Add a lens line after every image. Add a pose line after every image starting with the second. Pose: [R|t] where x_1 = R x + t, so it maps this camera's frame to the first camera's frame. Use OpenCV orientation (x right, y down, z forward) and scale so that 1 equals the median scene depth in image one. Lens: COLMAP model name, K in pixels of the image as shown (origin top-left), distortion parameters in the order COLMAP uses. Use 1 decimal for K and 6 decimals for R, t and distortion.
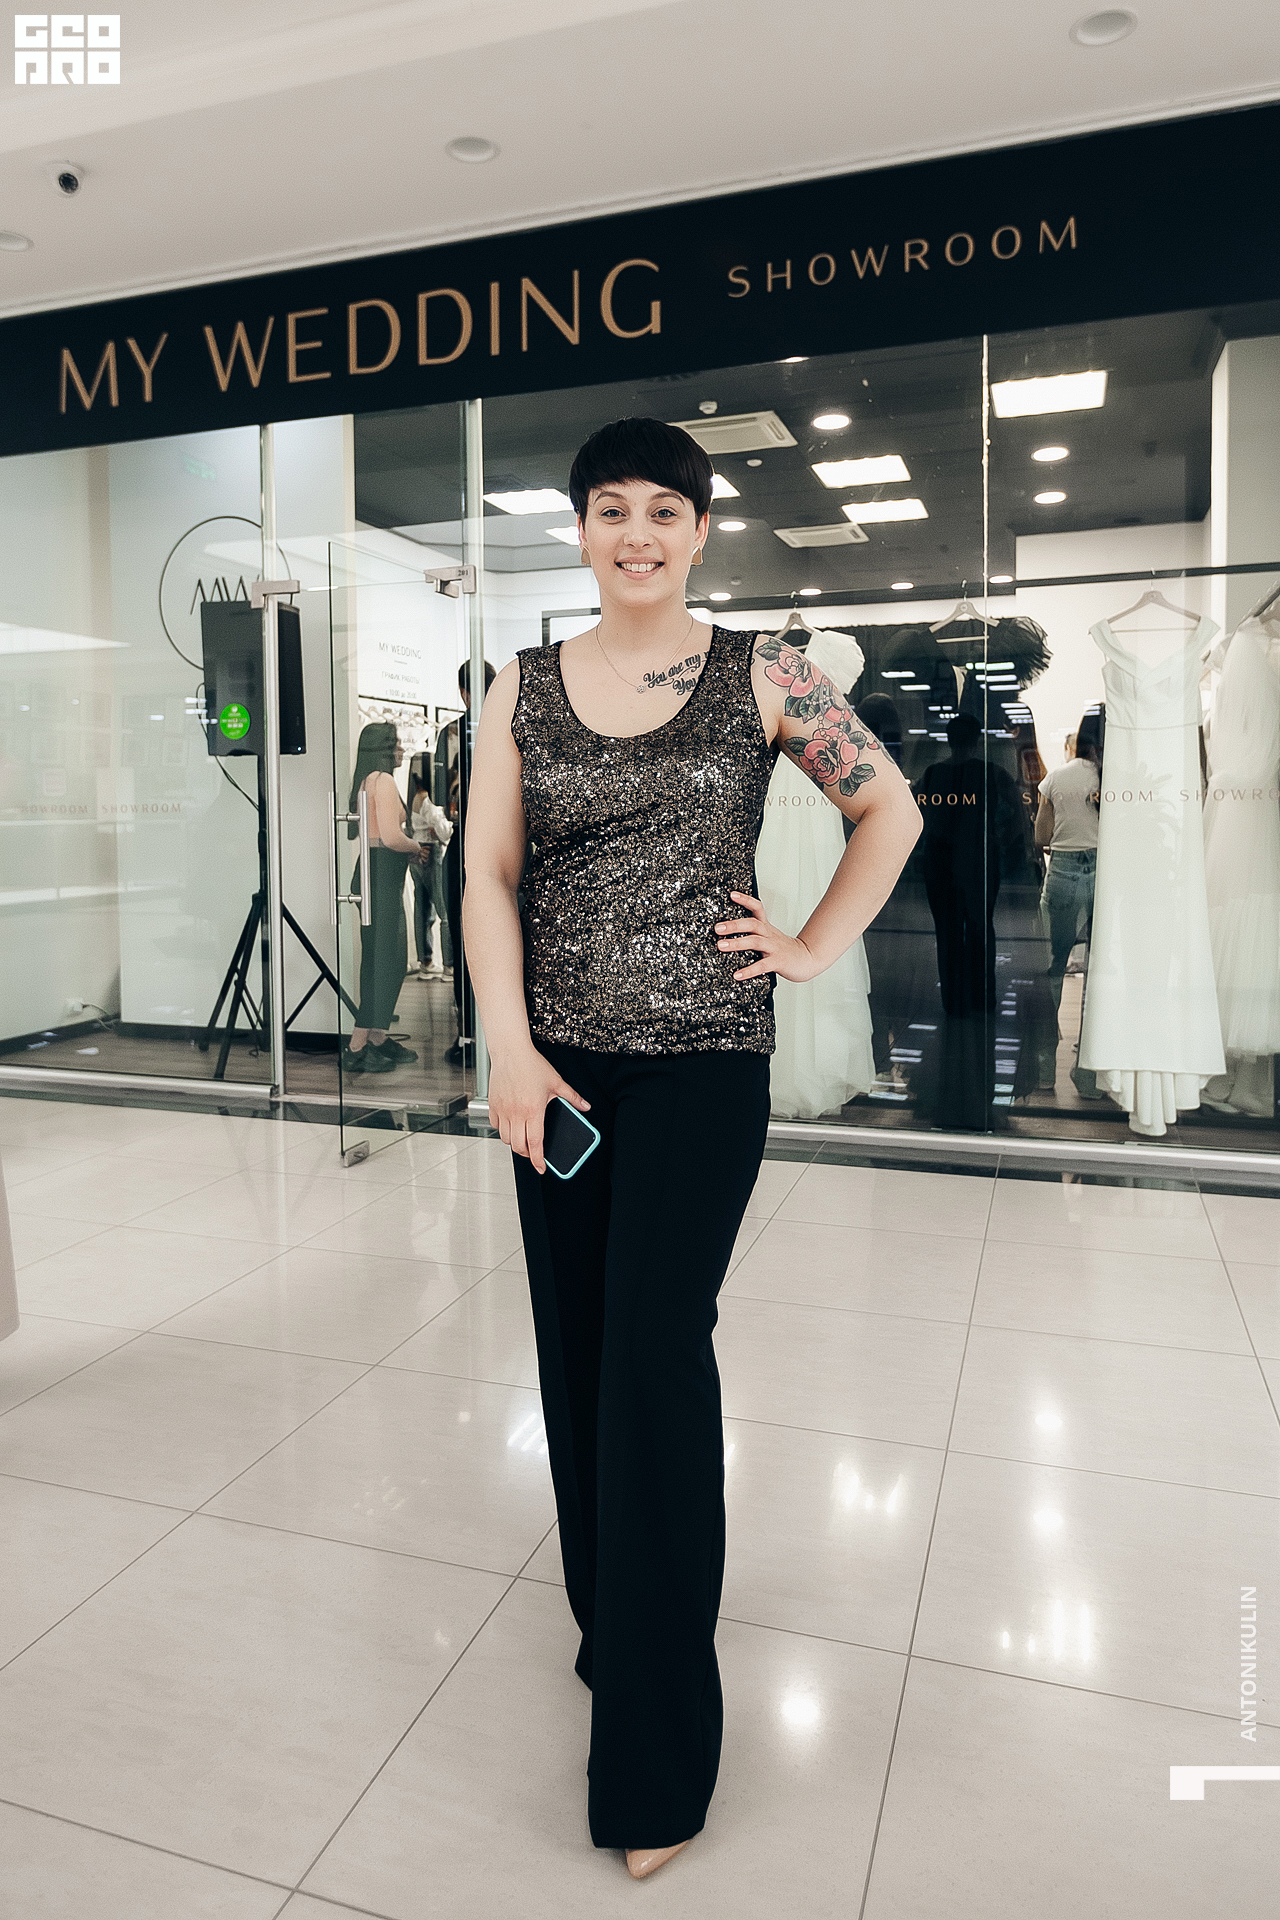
lens RADIAL K [[1274.5, 0, 616.9], [0, 1274.5, 870.9], [0, 0, 1]] dist [0.005609, 0.002785]
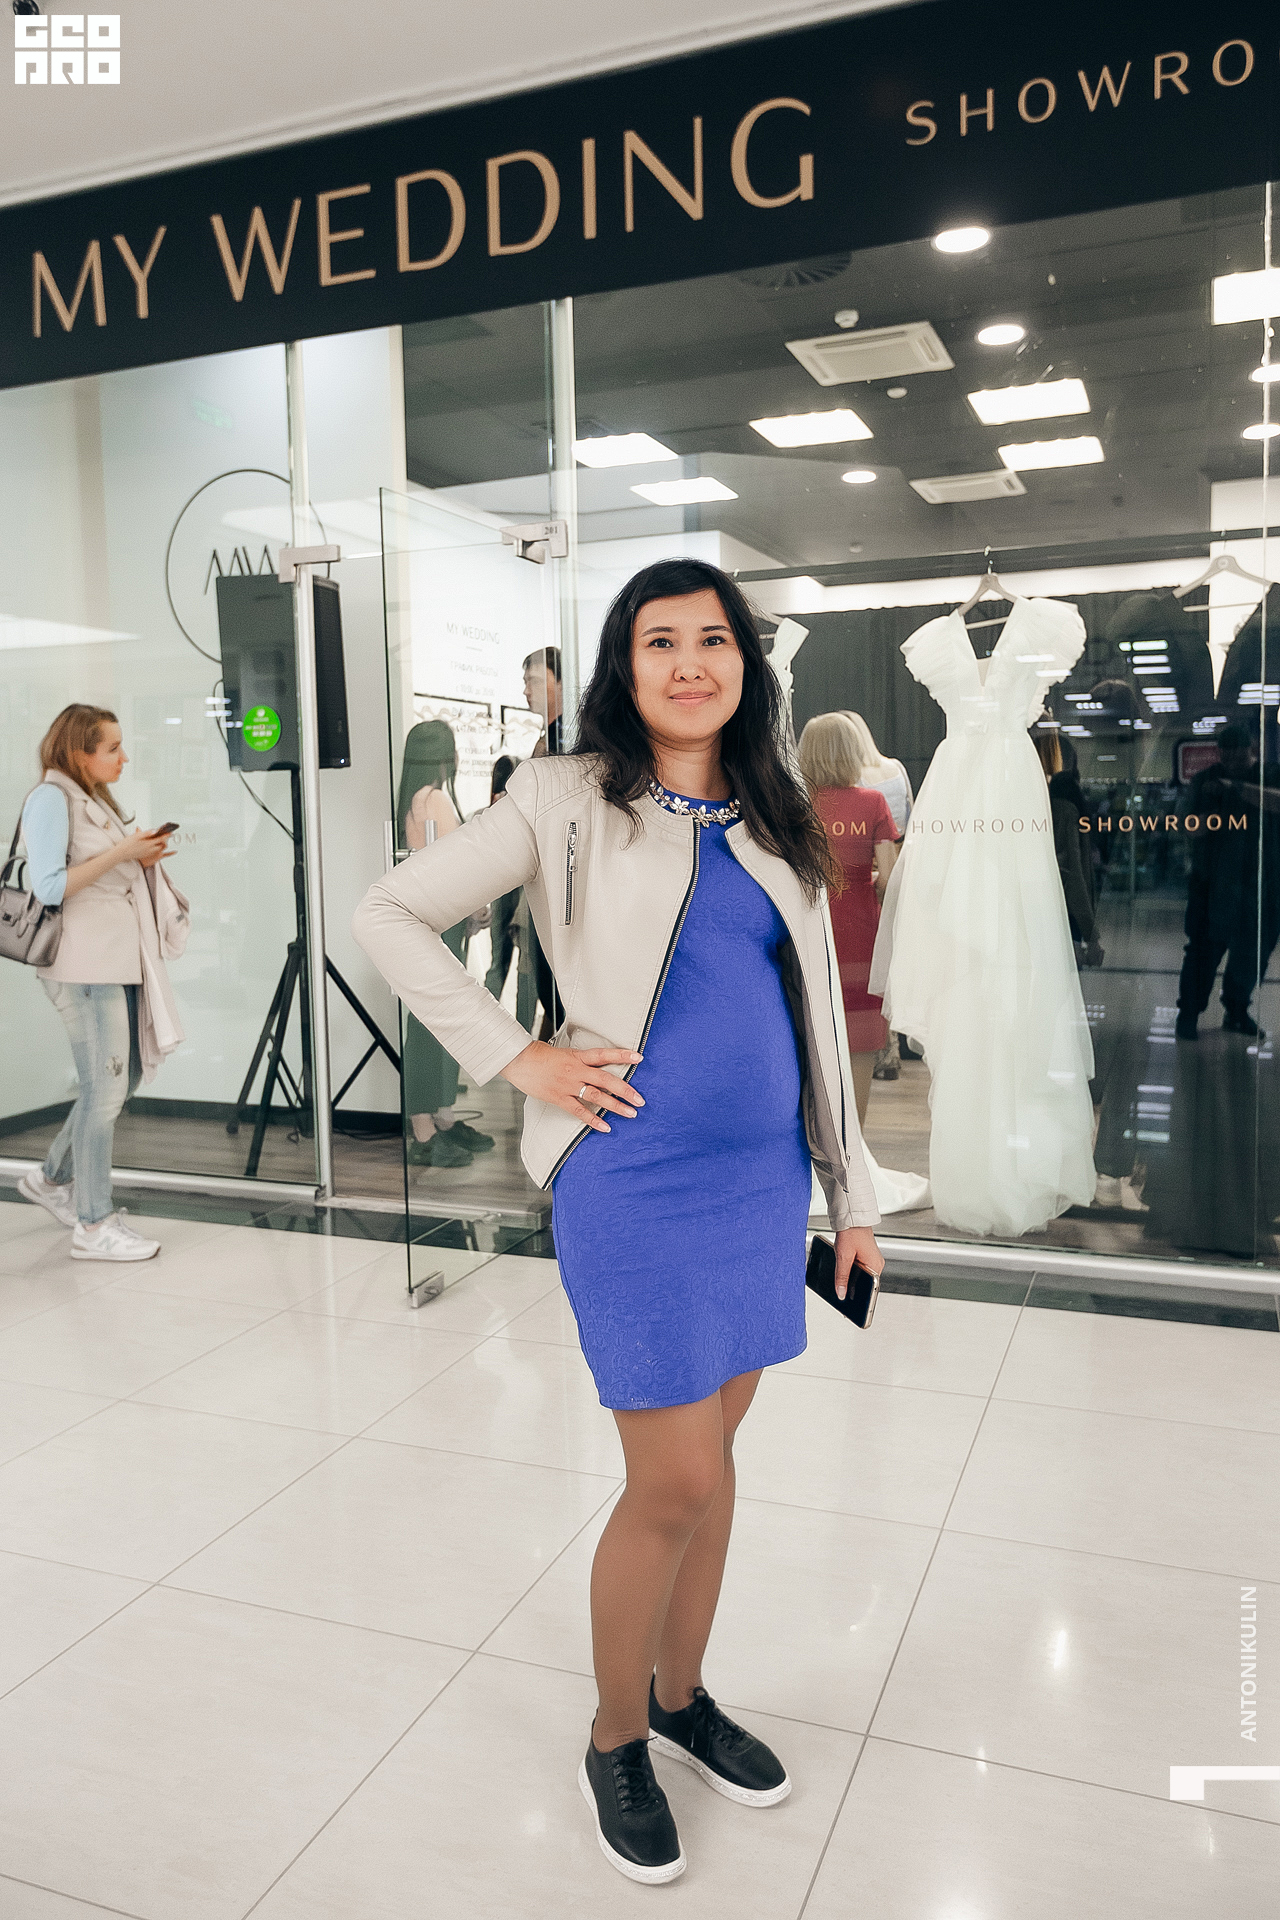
lens RADIAL K [[1441.5, 0, 641.1], [0, 1441.5, 957.6], [0, 0, 1]] dist [0.010916, -0.005605]
pose [[0.999247, -0.006580, -0.038244, -0.030906], [0.008419, 0.998806, 0.048126, -0.015930], [0.037882, -0.048411, 0.998109, 0.107856]]
